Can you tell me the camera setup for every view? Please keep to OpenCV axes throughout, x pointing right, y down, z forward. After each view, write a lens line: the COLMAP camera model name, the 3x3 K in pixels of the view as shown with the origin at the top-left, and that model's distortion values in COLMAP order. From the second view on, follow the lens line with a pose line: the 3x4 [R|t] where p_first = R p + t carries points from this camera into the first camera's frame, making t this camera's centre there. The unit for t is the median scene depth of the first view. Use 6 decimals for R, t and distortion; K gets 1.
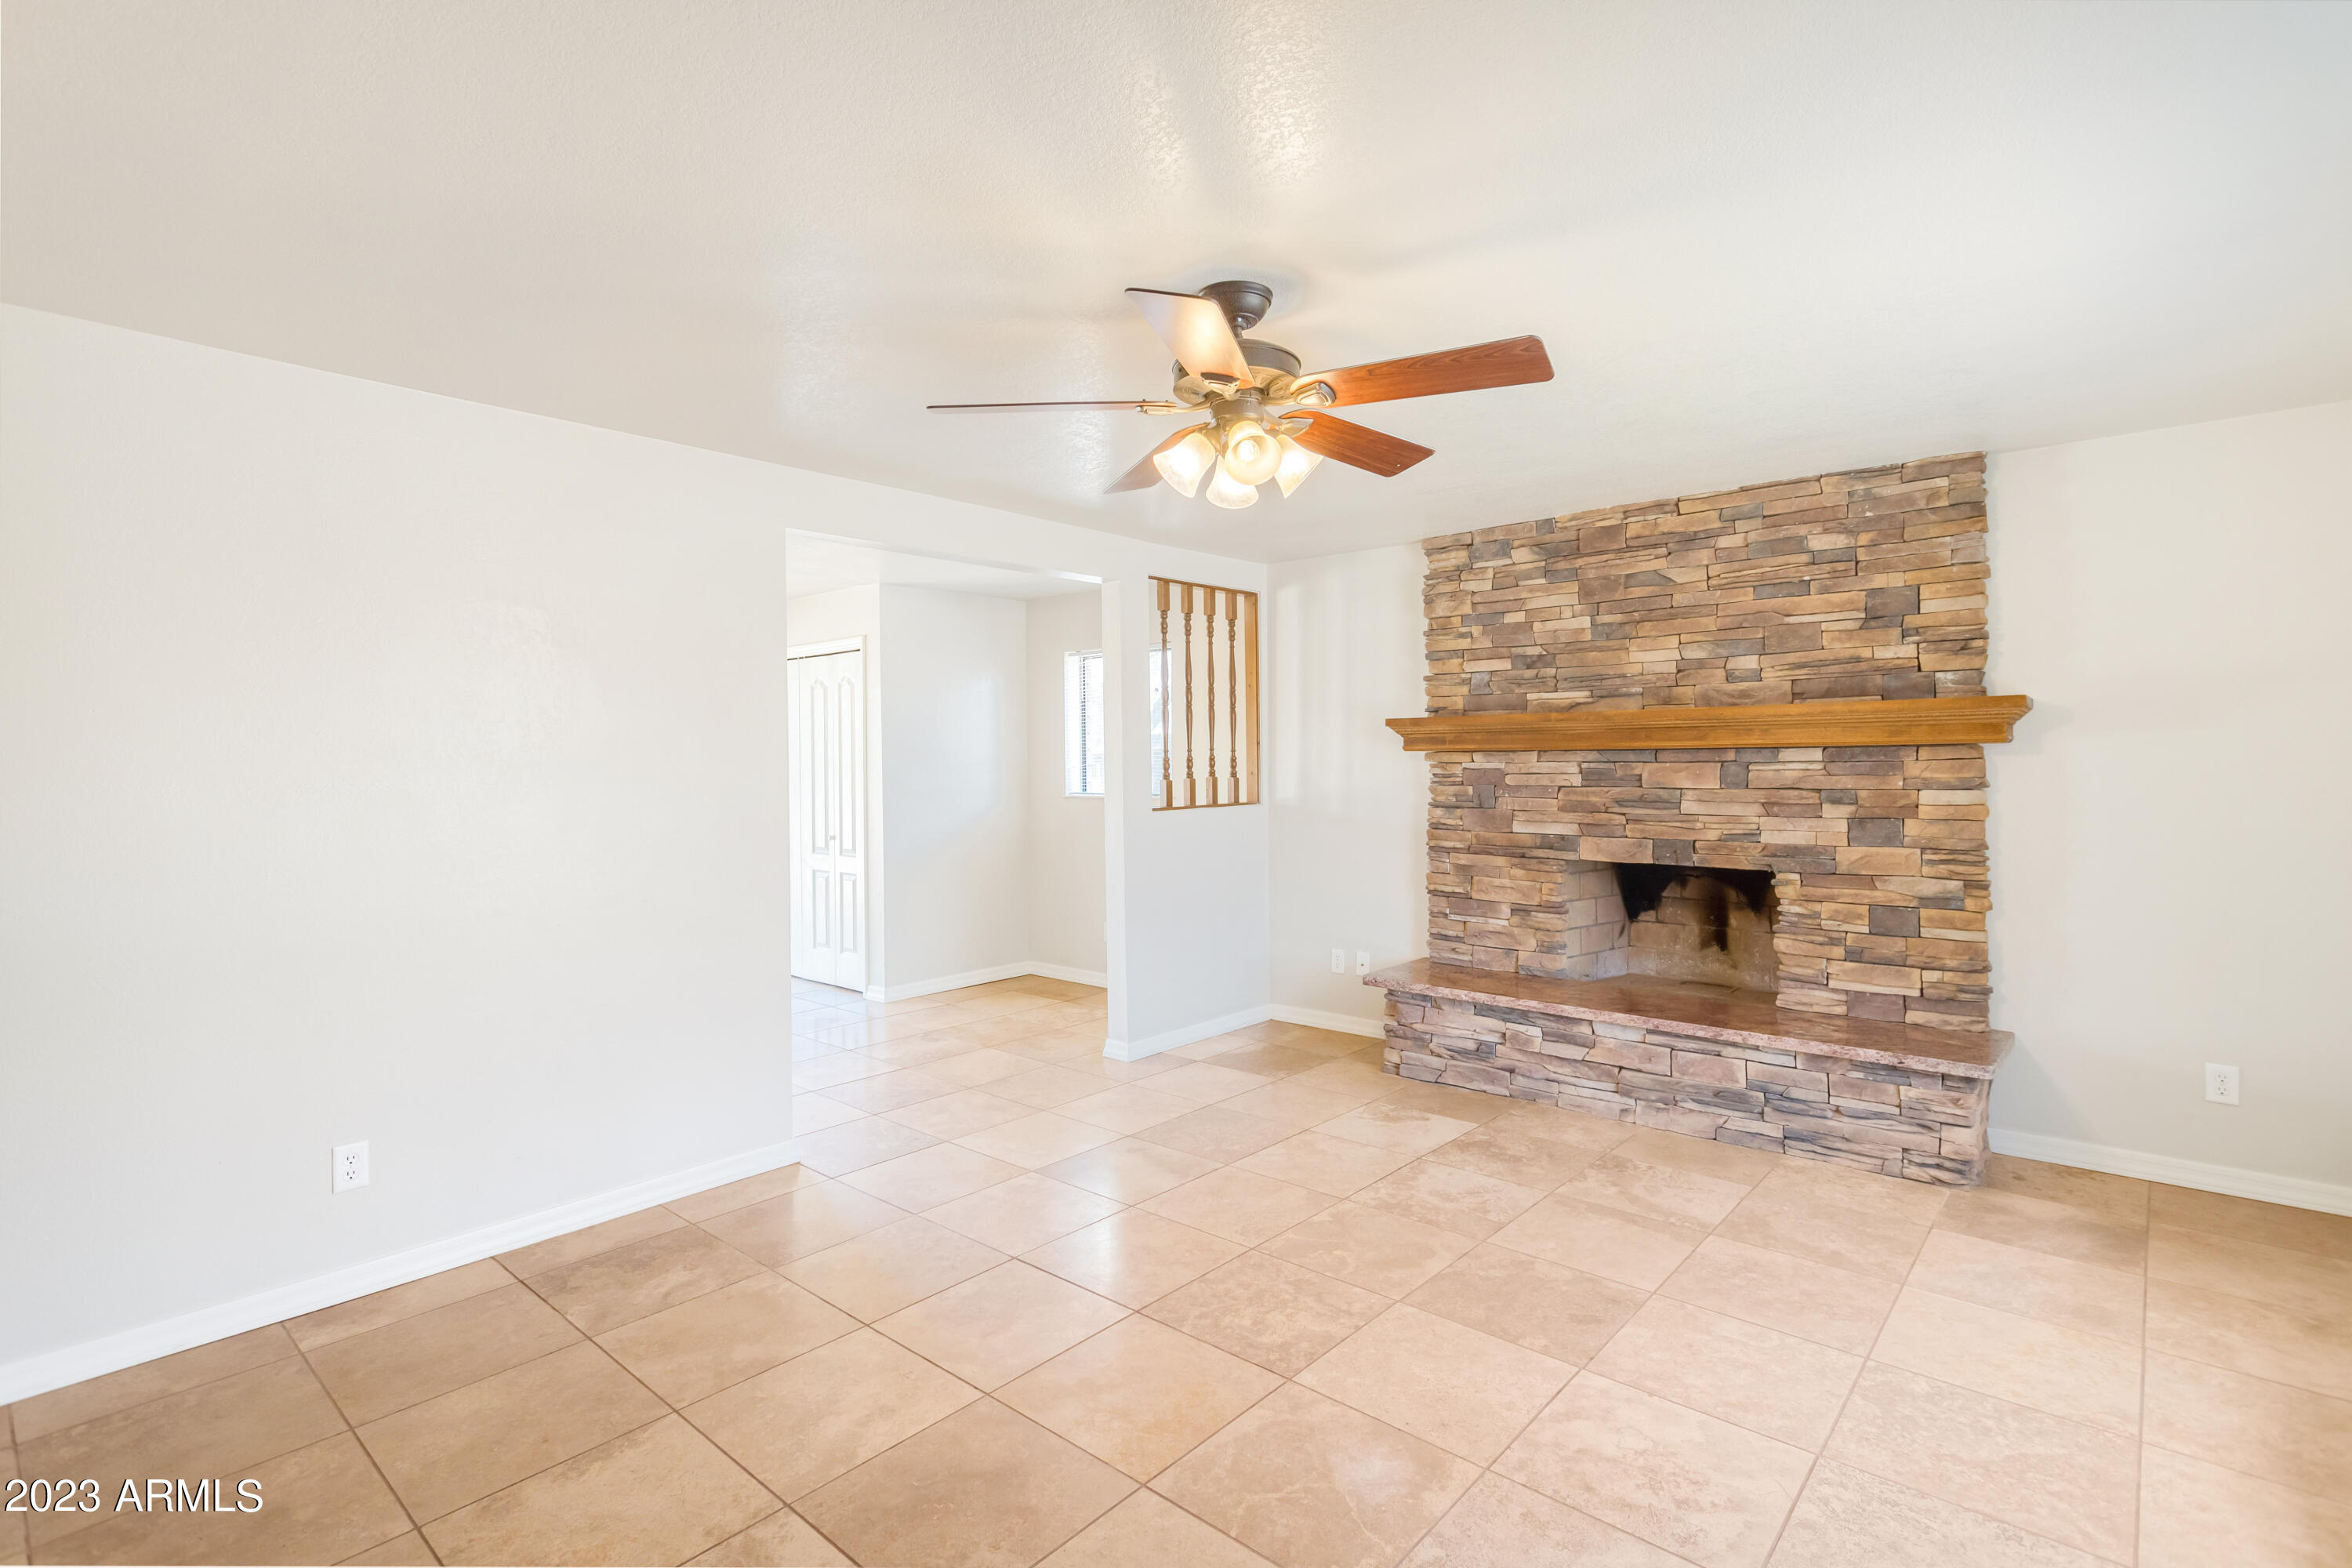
lens RADIAL K [[1112.7, 0, 1177.0], [0, 1112.7, 765.1], [0, 0, 1]] dist [0.000972, 0.000792]
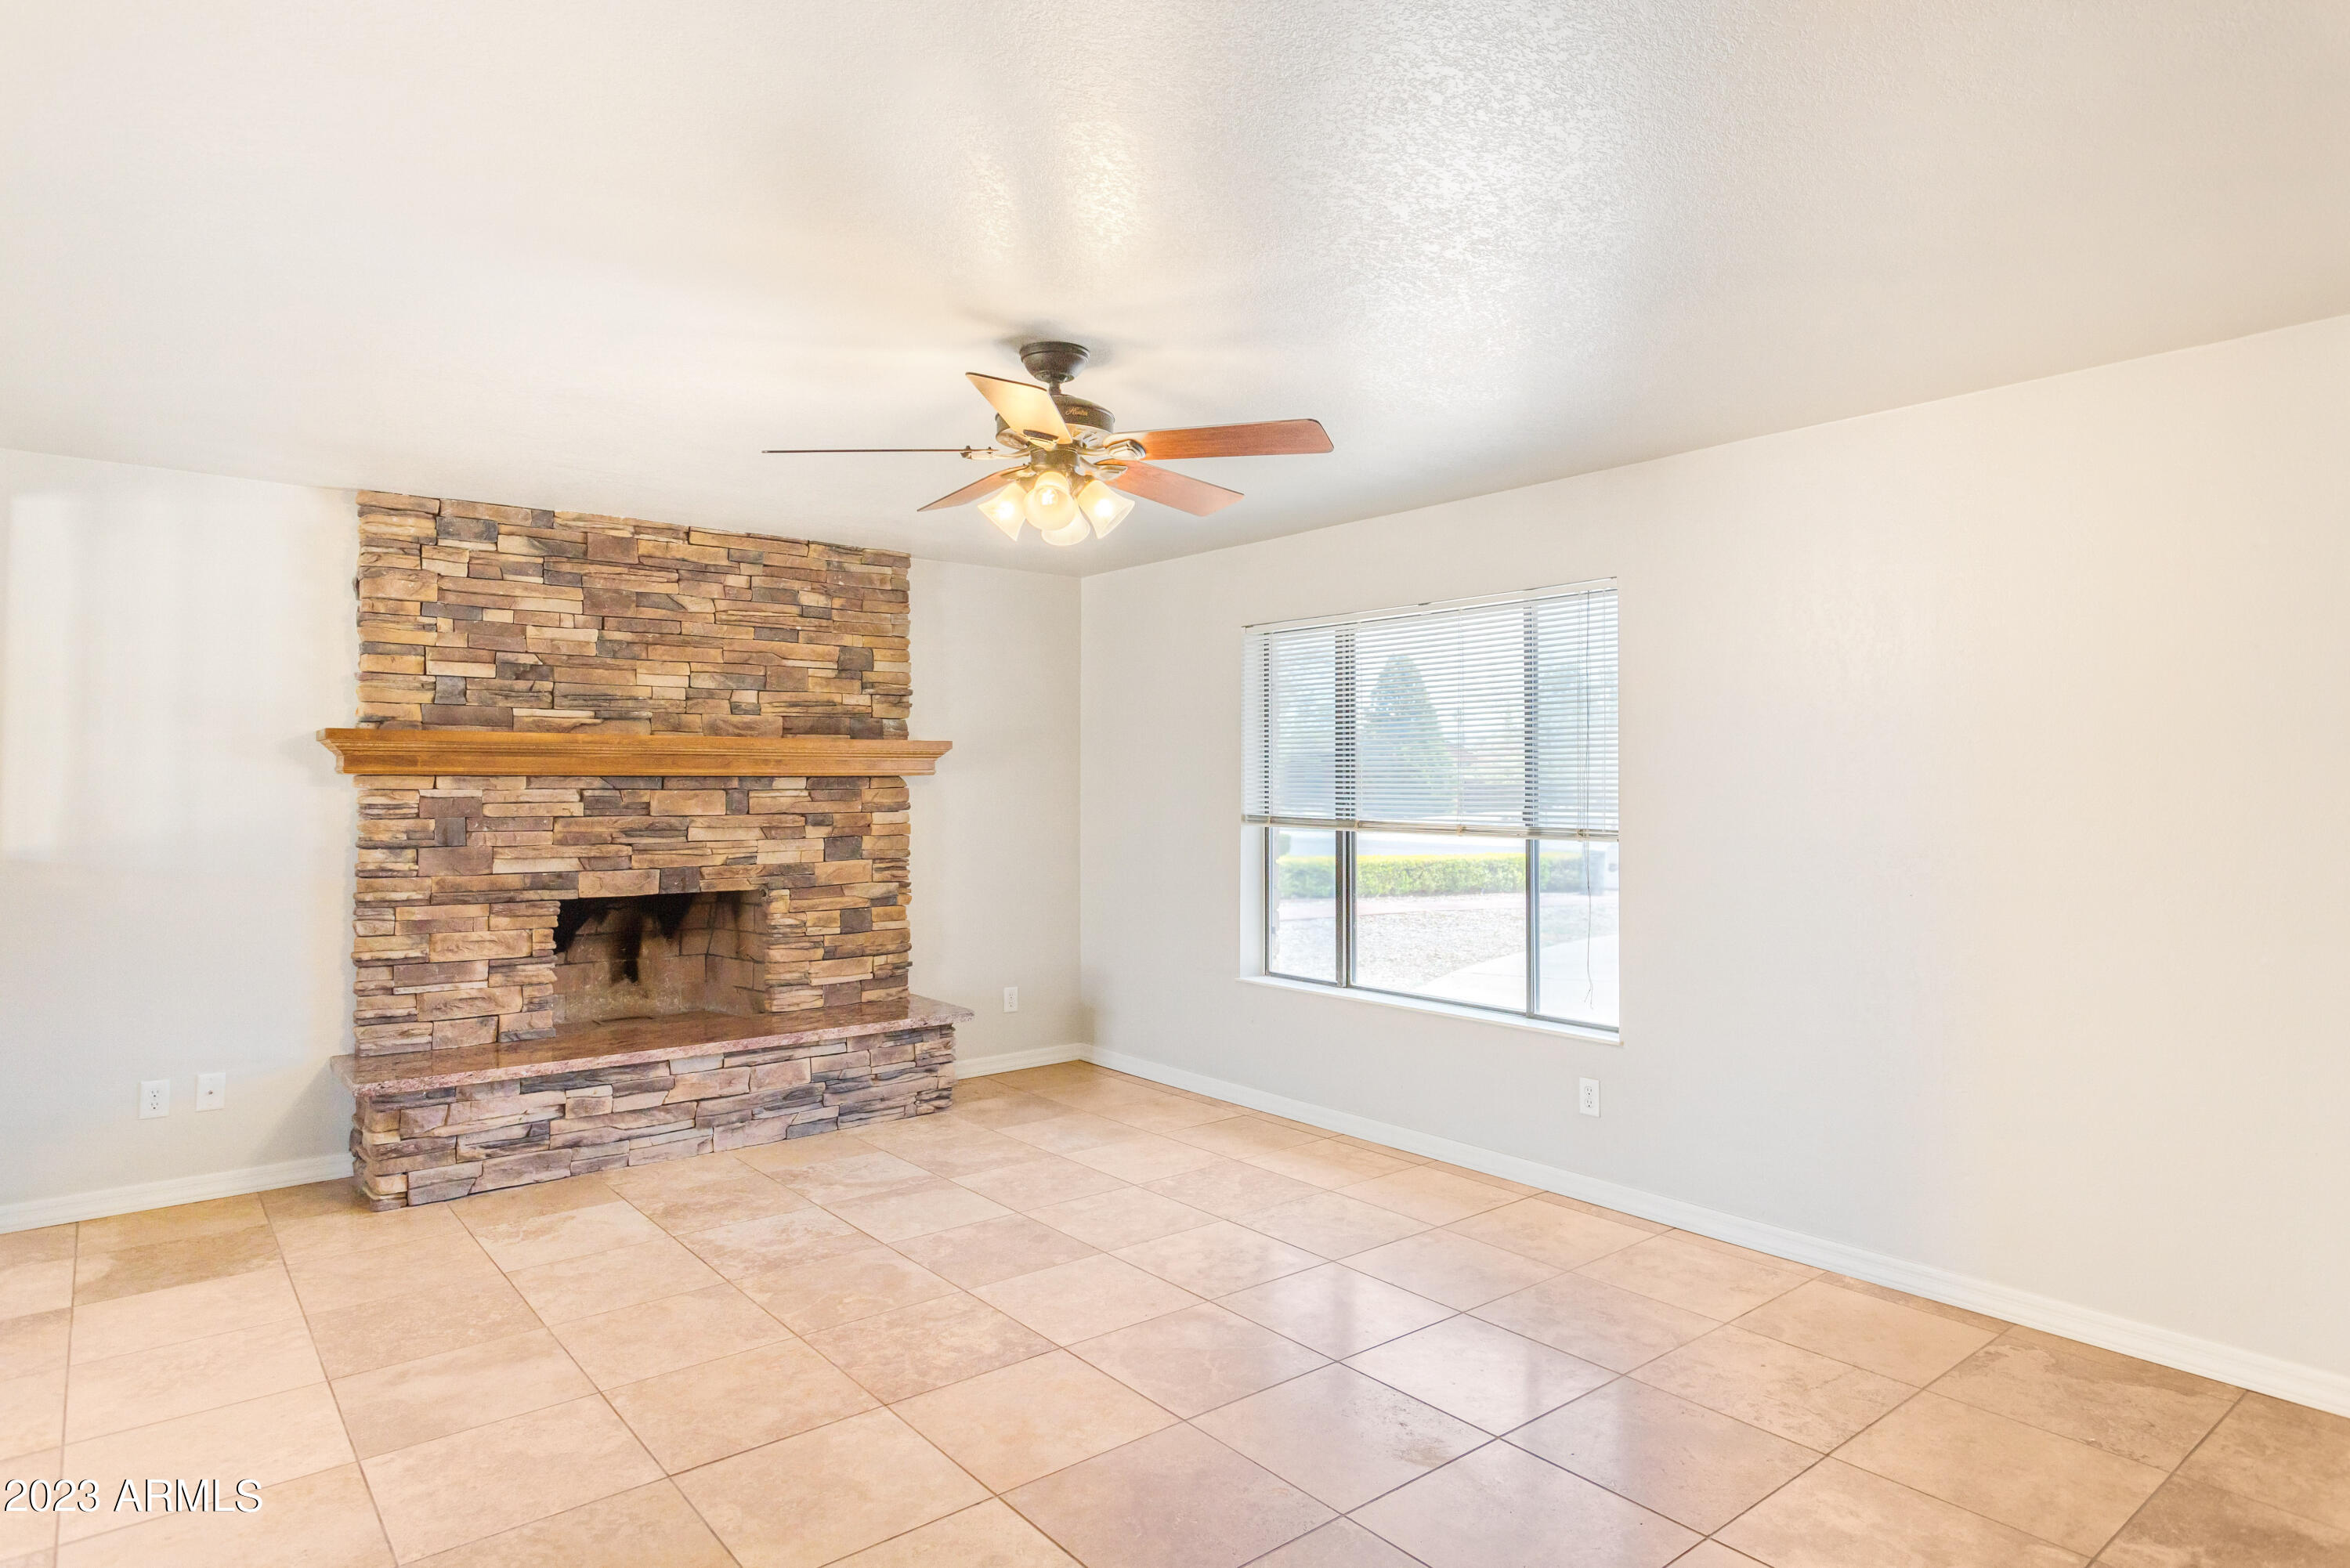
lens RADIAL K [[1329.2, 0, 1178.4], [0, 1329.2, 769.1], [0, 0, 1]] dist [-0.011103, -0.000002]
pose [[0.157872, 0.018715, 0.987282, -0.703215], [0.002645, 0.999809, -0.019375, 0.003430], [-0.987456, 0.005670, 0.157792, 0.400802]]
